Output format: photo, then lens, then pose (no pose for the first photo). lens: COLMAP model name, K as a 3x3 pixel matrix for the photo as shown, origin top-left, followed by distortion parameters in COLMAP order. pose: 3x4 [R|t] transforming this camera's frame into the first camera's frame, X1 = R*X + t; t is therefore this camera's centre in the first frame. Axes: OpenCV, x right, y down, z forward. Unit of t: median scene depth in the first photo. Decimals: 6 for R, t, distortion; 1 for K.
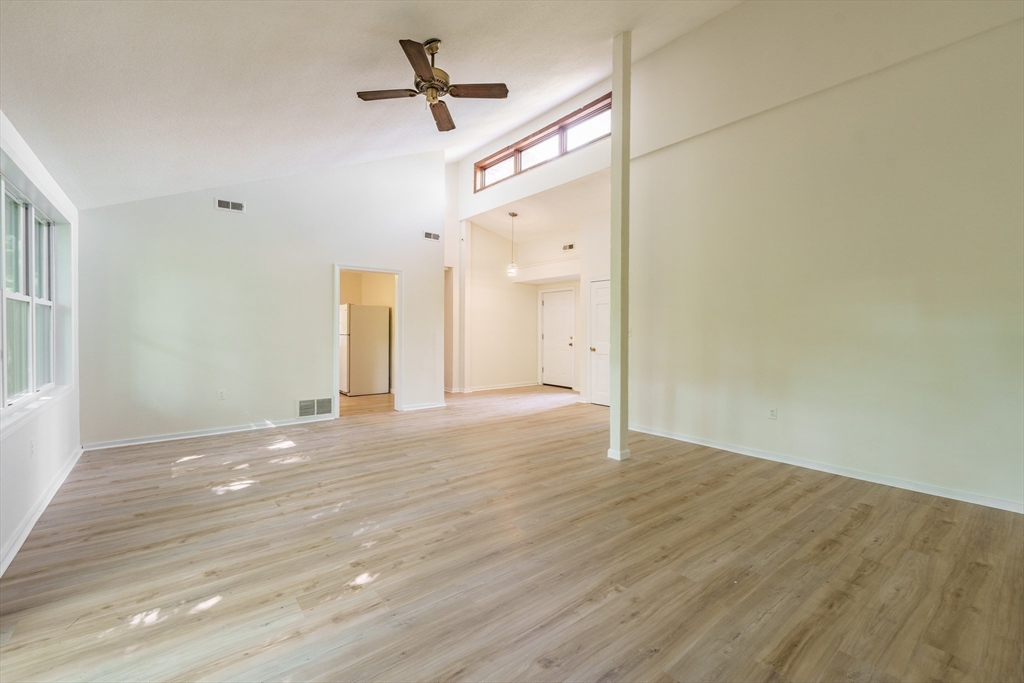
lens RADIAL K [[428.1, 0, 510.8], [0, 428.1, 338.8], [0, 0, 1]] dist [-0.003004, -0.000225]
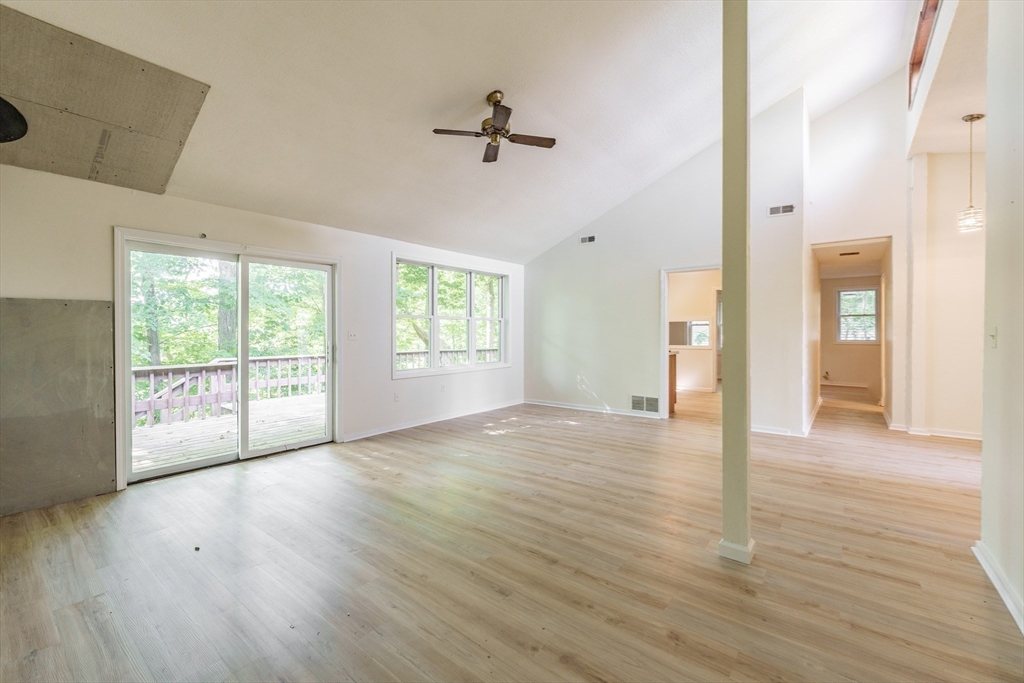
lens RADIAL K [[428.1, 0, 510.8], [0, 428.1, 338.8], [0, 0, 1]] dist [-0.003004, -0.000225]
pose [[0.227337, 0.014004, -0.973715, 0.960312], [-0.016929, 0.999802, 0.010427, -0.024555], [0.973669, 0.014113, 0.227529, 0.721519]]
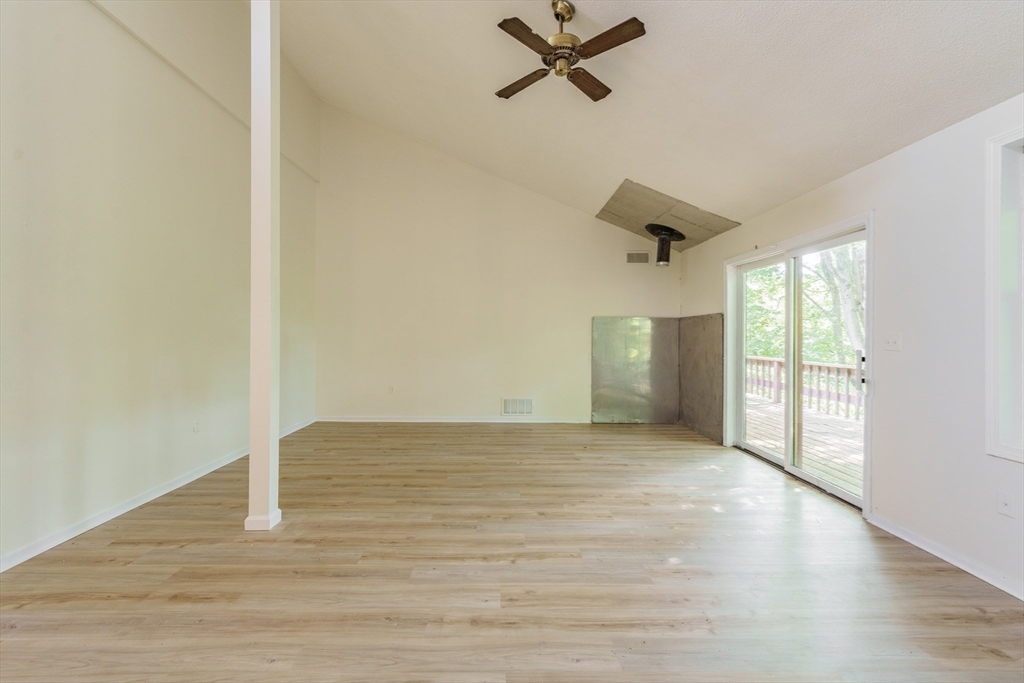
lens RADIAL K [[428.1, 0, 510.8], [0, 428.1, 338.8], [0, 0, 1]] dist [-0.003004, -0.000225]
pose [[-0.792280, -0.015552, 0.609960, -0.600340], [0.005387, 0.999458, 0.032480, -0.049148], [-0.610134, 0.029019, -0.791766, 1.655944]]
